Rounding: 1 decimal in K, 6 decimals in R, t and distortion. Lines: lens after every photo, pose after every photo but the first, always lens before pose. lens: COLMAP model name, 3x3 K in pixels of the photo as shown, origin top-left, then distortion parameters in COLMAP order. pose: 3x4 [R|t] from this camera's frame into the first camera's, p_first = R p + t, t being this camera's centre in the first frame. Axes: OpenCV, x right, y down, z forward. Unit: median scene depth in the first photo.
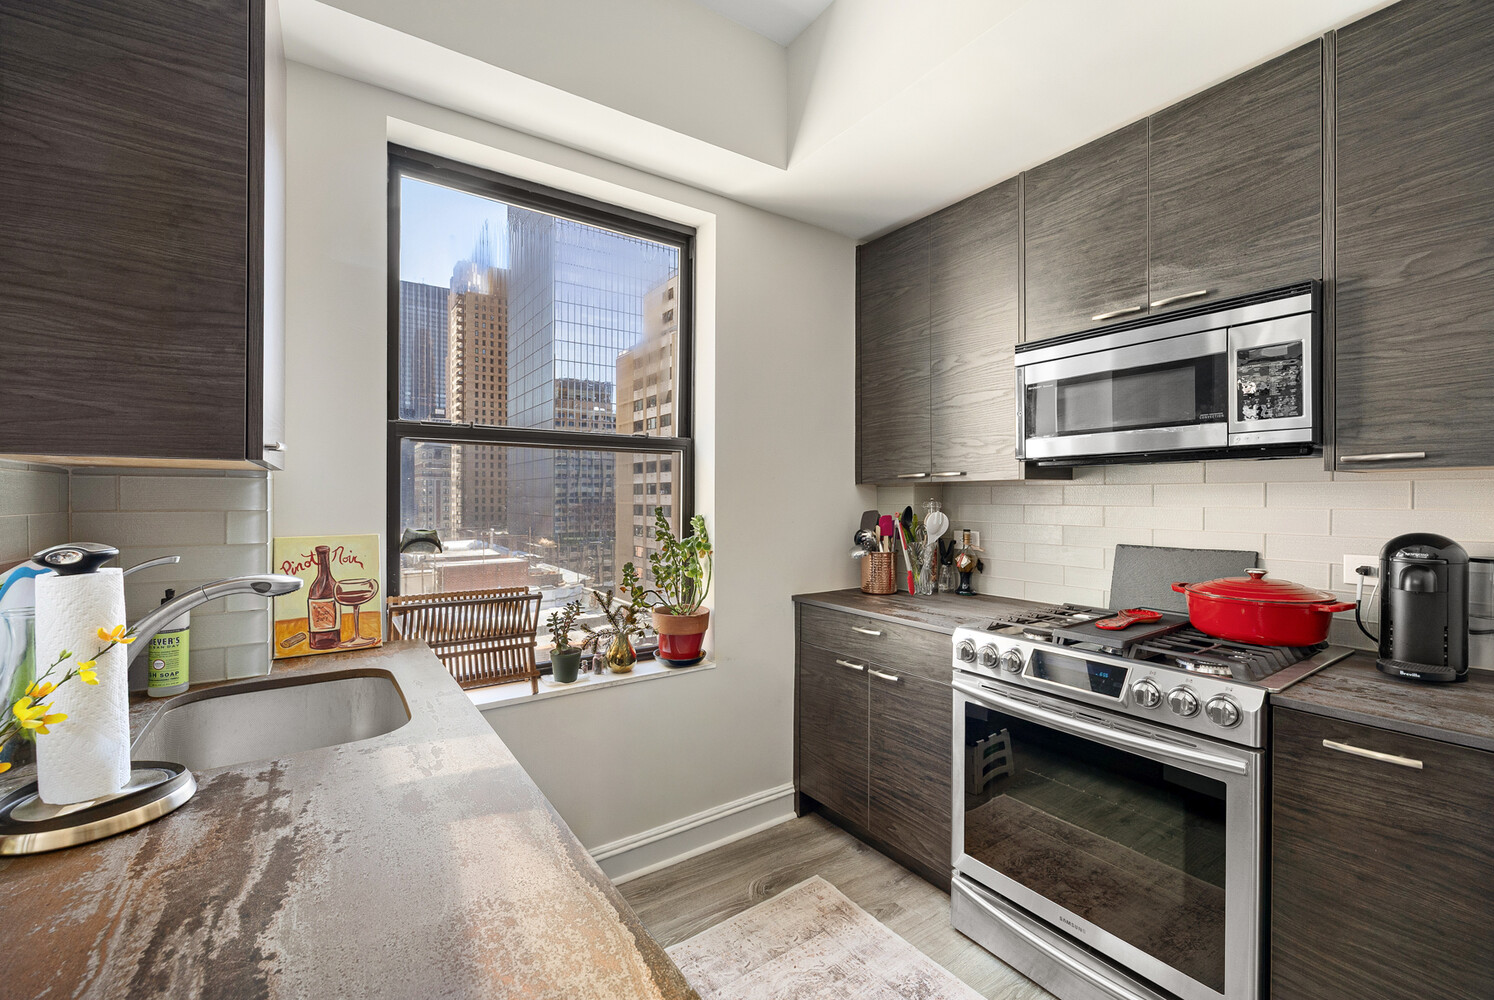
lens RADIAL K [[628.6, 0, 753.5], [0, 628.6, 501.5], [0, 0, 1]] dist [0.003182, -0.000883]
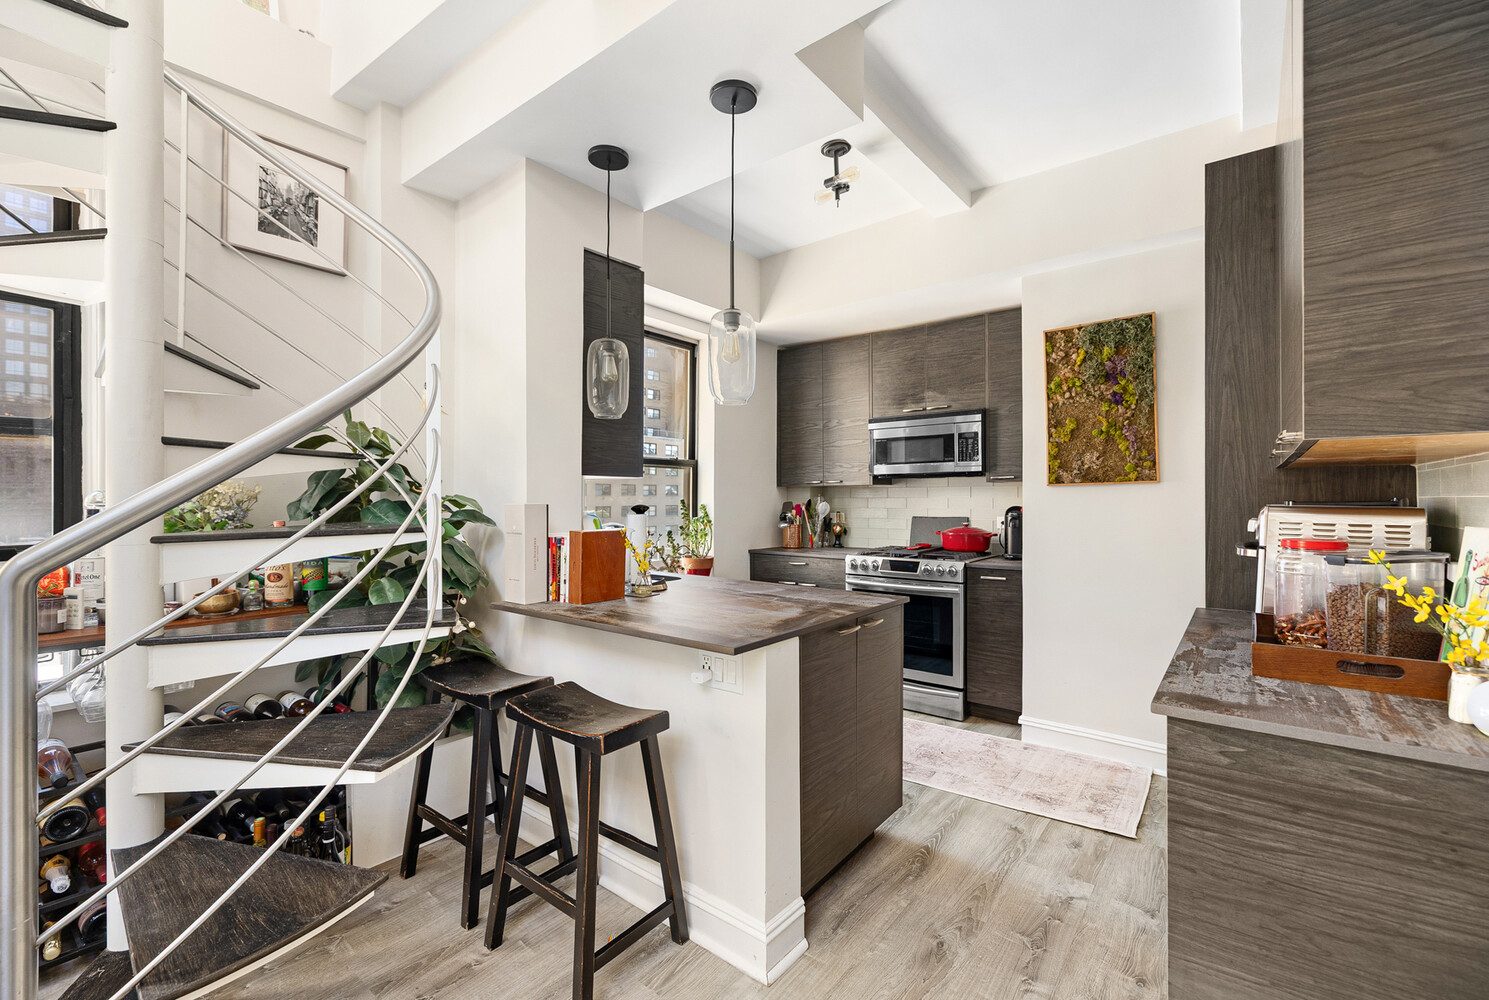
lens RADIAL K [[626.5, 0, 745.9], [0, 626.5, 499.3], [0, 0, 1]] dist [0.003182, -0.000883]
pose [[0.958463, -0.003415, 0.285195, -0.503485], [0.005196, 0.999971, -0.005489, 0.019716], [-0.285168, 0.006743, 0.958454, -0.770242]]
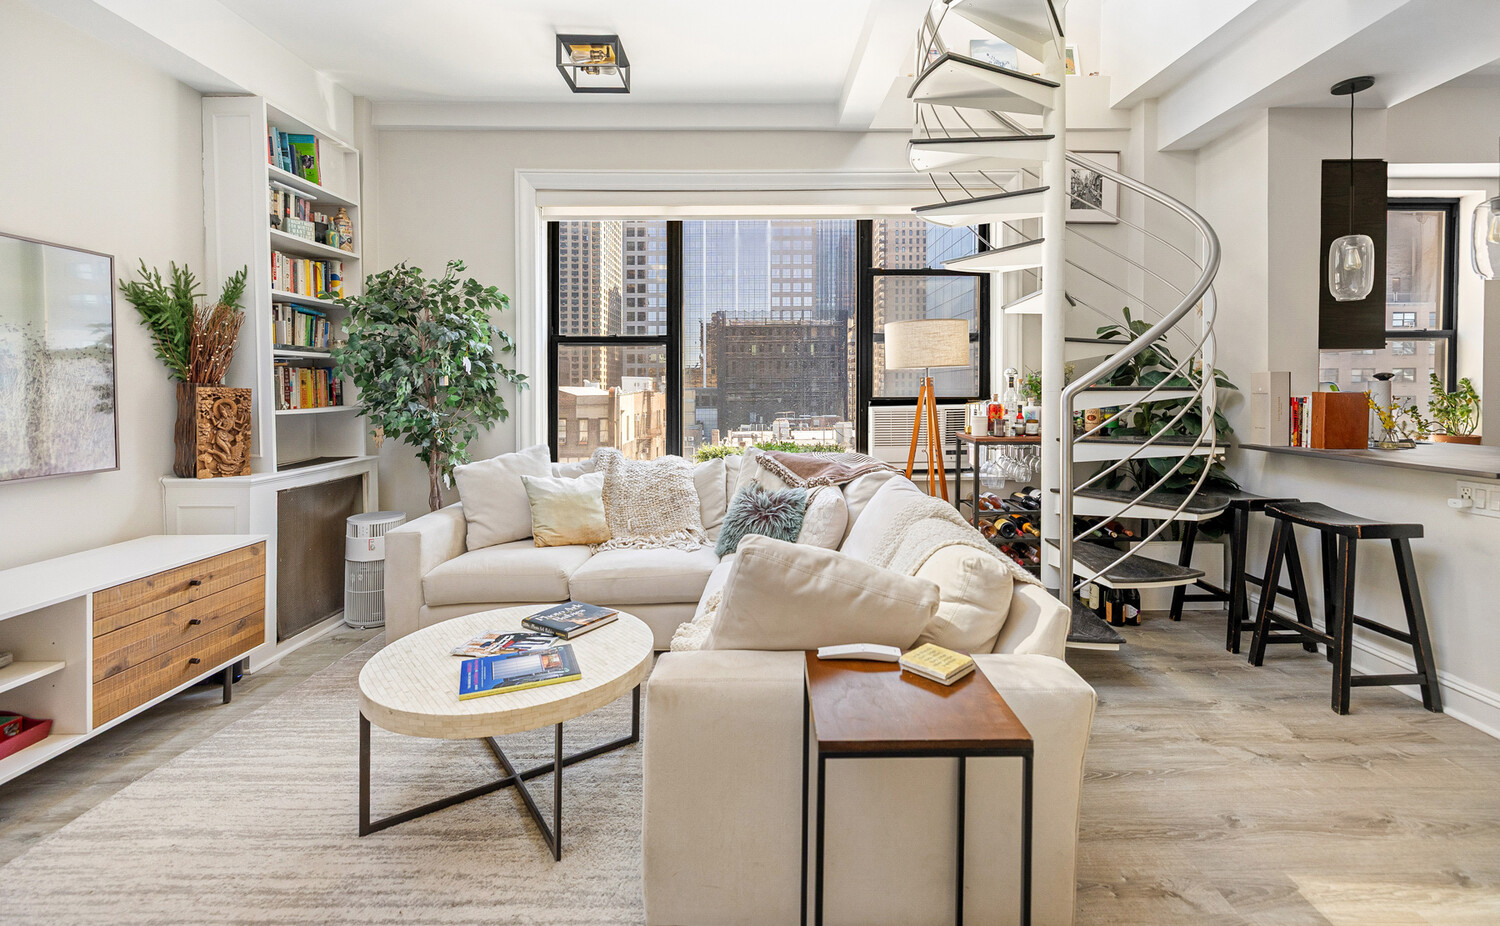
lens RADIAL K [[648.3, 0, 770.2], [0, 648.3, 395.4], [0, 0, 1]] dist [-0.001727, -0.000158]
pose [[0.823881, 0.002340, -0.566758, -0.649687], [-0.001309, 0.999997, 0.002226, 0.068360], [0.566761, -0.001092, 0.823881, -1.448083]]
